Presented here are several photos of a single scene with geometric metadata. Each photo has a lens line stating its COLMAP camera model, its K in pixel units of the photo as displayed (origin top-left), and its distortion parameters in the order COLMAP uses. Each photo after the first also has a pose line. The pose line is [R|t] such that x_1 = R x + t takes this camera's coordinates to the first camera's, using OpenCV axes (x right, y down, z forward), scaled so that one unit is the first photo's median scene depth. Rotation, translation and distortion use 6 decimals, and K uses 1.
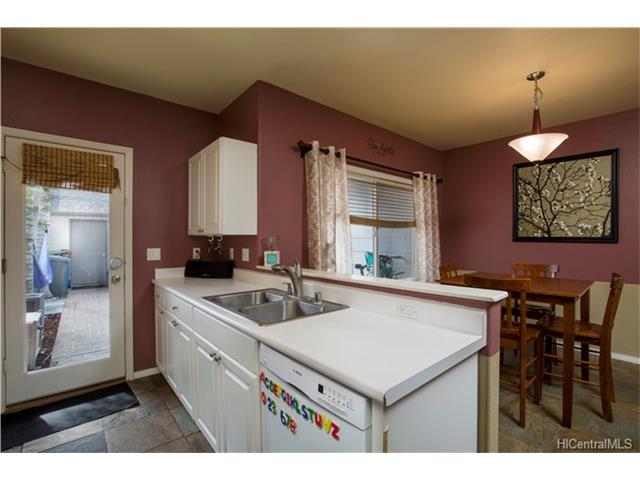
lens RADIAL K [[294.5, 0, 320.0], [0, 294.5, 240.0], [0, 0, 1]] dist [-0.022925, 0.000412]
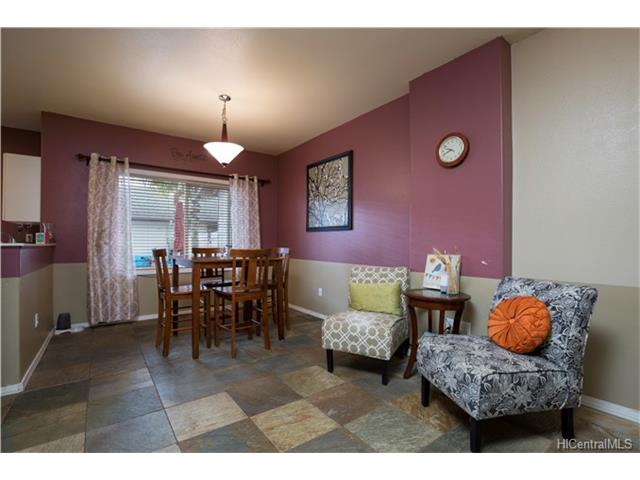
lens RADIAL K [[288.4, 0, 306.8], [0, 288.4, 241.9], [0, 0, 1]] dist [-0.023121, -0.000002]
pose [[0.996991, 0.002754, -0.077464, 1.076213], [-0.003152, 0.999982, -0.005016, 0.073936], [0.077449, 0.005245, 0.996983, -0.215631]]
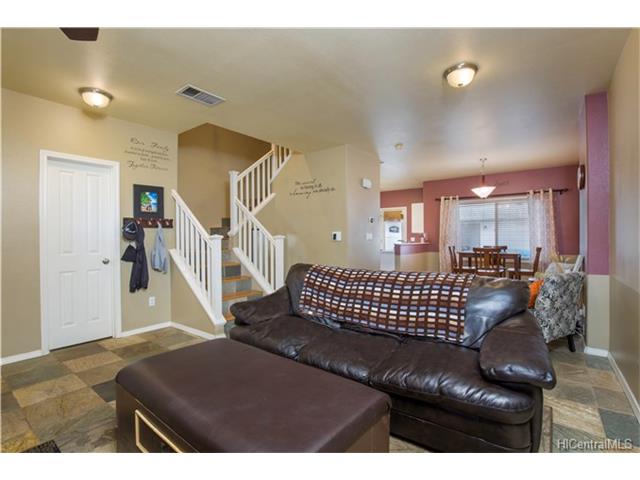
lens RADIAL K [[300.9, 0, 320.0], [0, 300.9, 240.0], [0, 0, 1]] dist [-0.073090, -0.000102]
pose [[0.209271, 0.005661, -0.977841, 2.401922], [0.004772, 0.999965, 0.006811, 0.029719], [0.977846, -0.006091, 0.209236, -0.636639]]
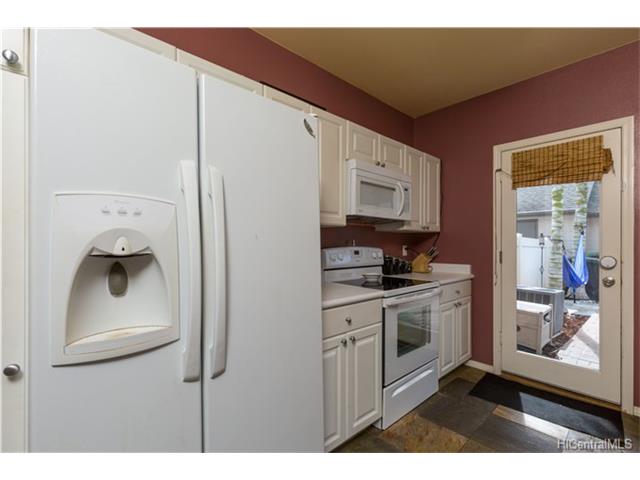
lens RADIAL K [[290.2, 0, 321.7], [0, 290.2, 243.0], [0, 0, 1]] dist [-0.000541, 0.000322]
pose [[0.030292, -0.003191, -0.999536, 0.103296], [-0.004417, 0.999985, -0.003326, 0.030352], [0.999531, 0.004516, 0.030277, 0.147031]]
